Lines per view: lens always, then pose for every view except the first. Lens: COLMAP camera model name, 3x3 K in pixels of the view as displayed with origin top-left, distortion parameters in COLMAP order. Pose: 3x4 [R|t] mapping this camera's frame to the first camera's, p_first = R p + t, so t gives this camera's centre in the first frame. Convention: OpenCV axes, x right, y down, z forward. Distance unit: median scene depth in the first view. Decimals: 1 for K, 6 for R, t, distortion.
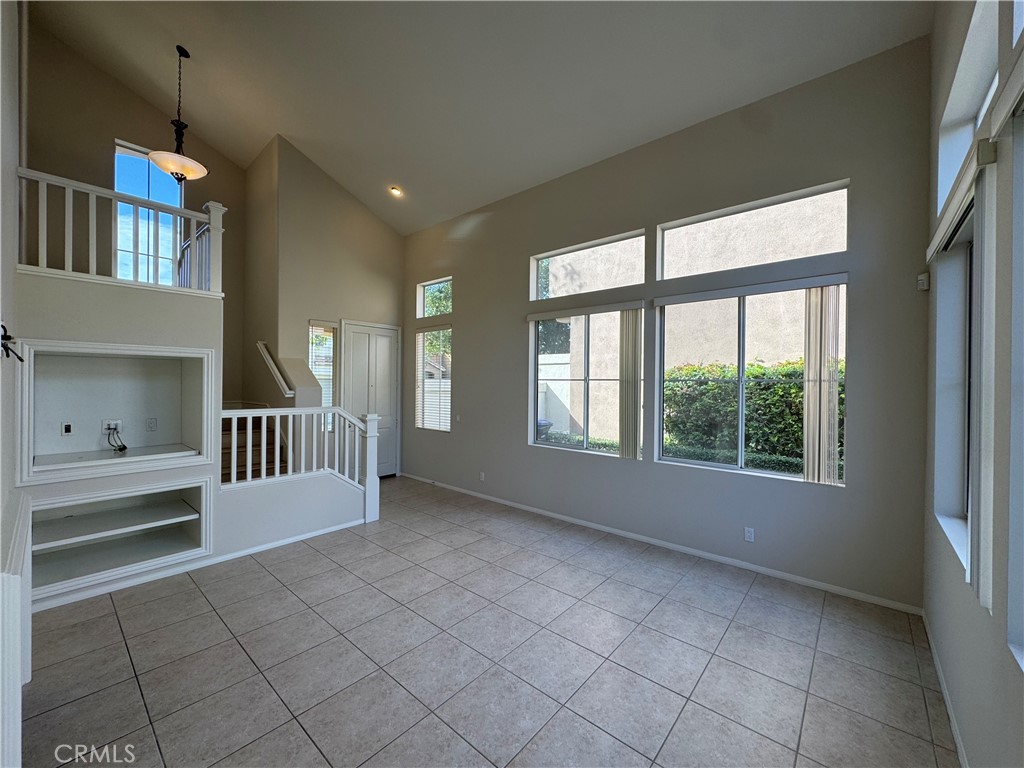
lens RADIAL K [[408.1, 0, 510.2], [0, 408.1, 384.1], [0, 0, 1]] dist [-0.001903, -0.000275]
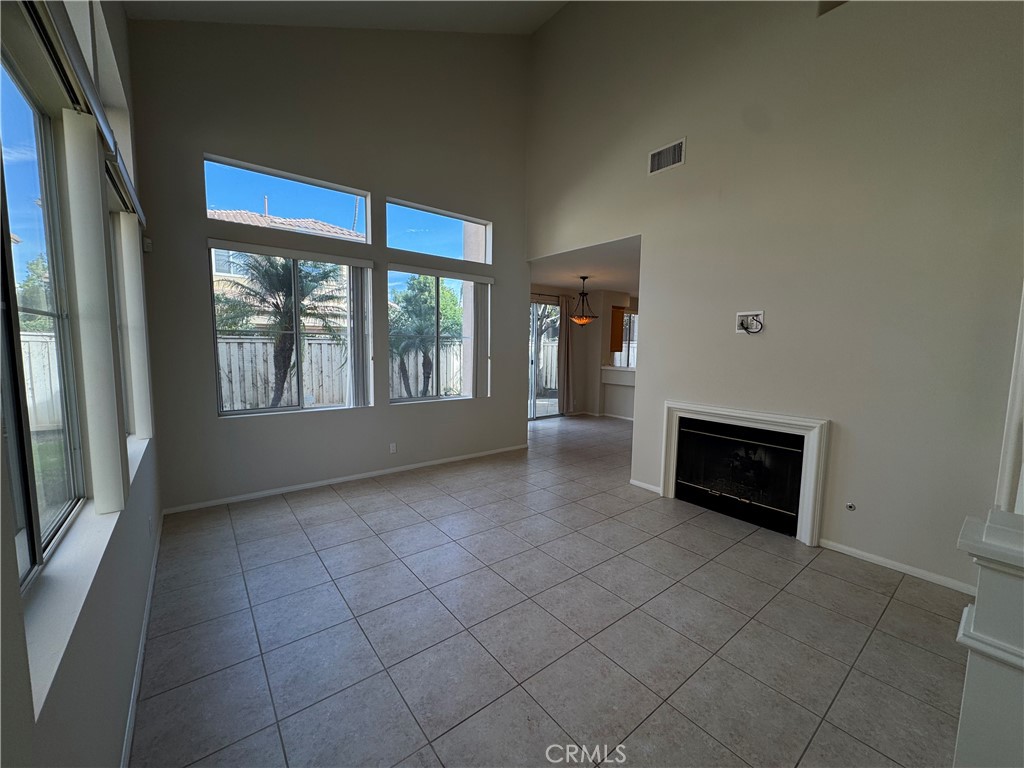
lens RADIAL K [[408.1, 0, 510.2], [0, 408.1, 384.1], [0, 0, 1]] dist [-0.001903, -0.000275]
pose [[-0.981256, -0.043640, 0.187705, -0.206853], [-0.024652, 0.994445, 0.102326, 0.005095], [-0.191127, 0.095781, -0.976881, 1.516413]]
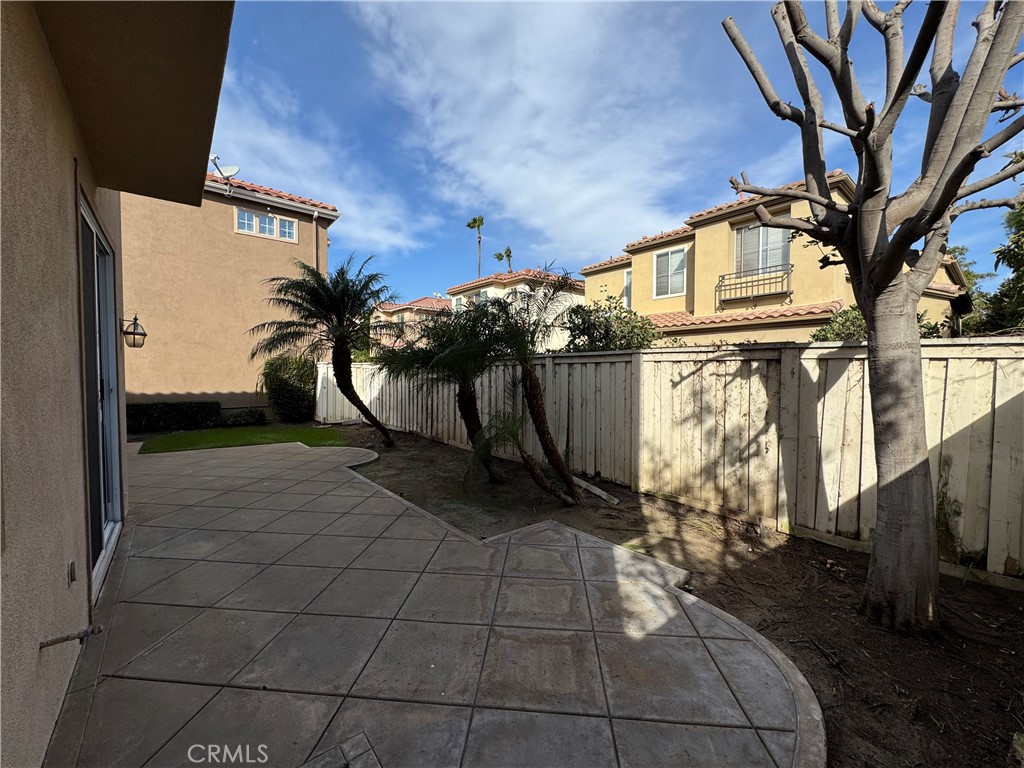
lens RADIAL K [[408.1, 0, 510.2], [0, 408.1, 384.1], [0, 0, 1]] dist [-0.001903, -0.000275]
pose [[0.171999, -0.040339, 0.984271, -0.553562], [0.001242, 0.999169, 0.040732, 0.055622], [-0.985096, -0.005783, 0.171907, -1.661884]]
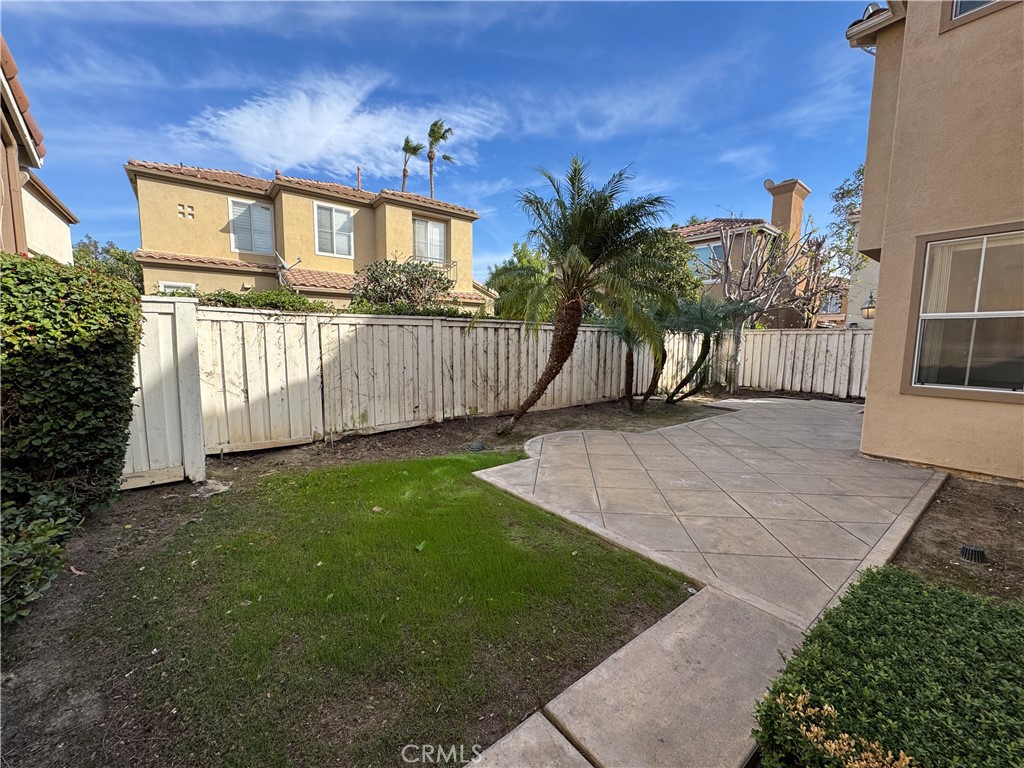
lens RADIAL K [[408.1, 0, 510.2], [0, 408.1, 384.1], [0, 0, 1]] dist [-0.001903, -0.000275]
pose [[-0.980236, -0.042672, 0.193174, 1.312470], [-0.020147, 0.992915, 0.117102, 0.085597], [-0.196803, 0.110896, -0.974151, 1.183354]]
